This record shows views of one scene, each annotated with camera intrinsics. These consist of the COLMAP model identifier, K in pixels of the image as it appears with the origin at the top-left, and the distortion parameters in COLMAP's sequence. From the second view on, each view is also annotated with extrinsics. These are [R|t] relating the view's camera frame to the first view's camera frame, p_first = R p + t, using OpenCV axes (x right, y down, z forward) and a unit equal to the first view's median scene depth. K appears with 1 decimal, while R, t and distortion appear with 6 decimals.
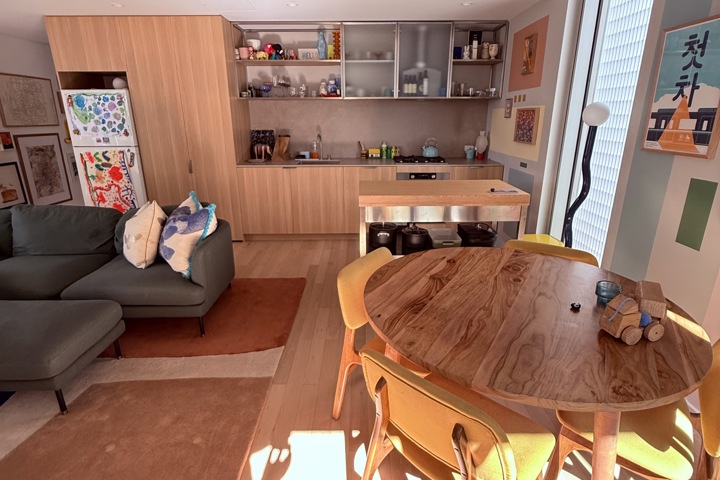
lens RADIAL K [[383.6, 0, 360.0], [0, 383.6, 236.5], [0, 0, 1]] dist [-0.000213, 0.000169]
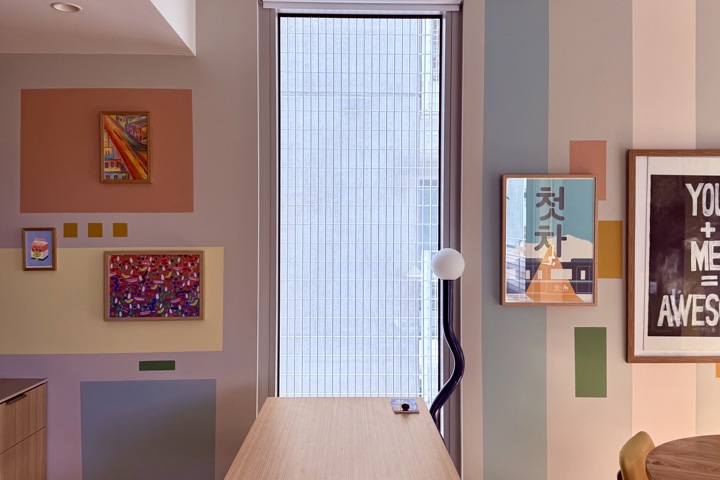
lens RADIAL K [[508.3, 0, 359.0], [0, 508.3, 240.8], [0, 0, 1]] dist [0.064615, -0.001078]
pose [[-0.010037, -0.002564, 0.999946, -0.192408], [0.299676, 0.954025, 0.005454, -0.238675], [-0.953988, 0.299715, -0.008807, 0.660150]]
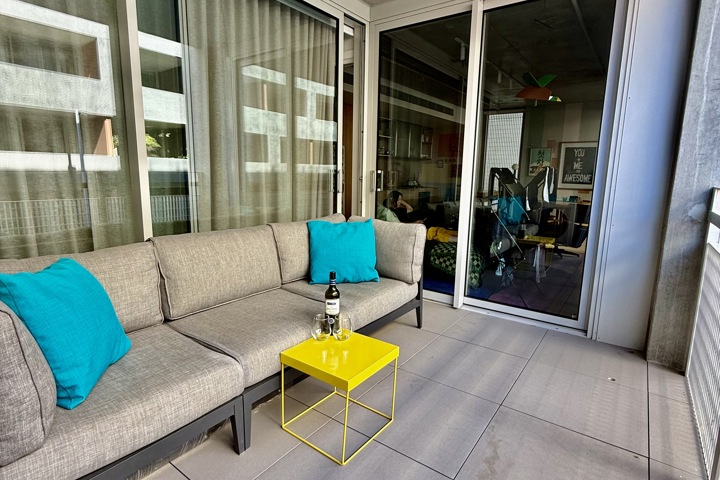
lens RADIAL K [[383.6, 0, 357.6], [0, 383.6, 238.5], [0, 0, 1]] dist [-0.000213, 0.000169]
pose [[0.598429, -0.121572, 0.791898, -1.872718], [0.221628, 0.974969, -0.017804, 0.048253], [-0.769911, 0.186161, 0.610394, 0.020369]]
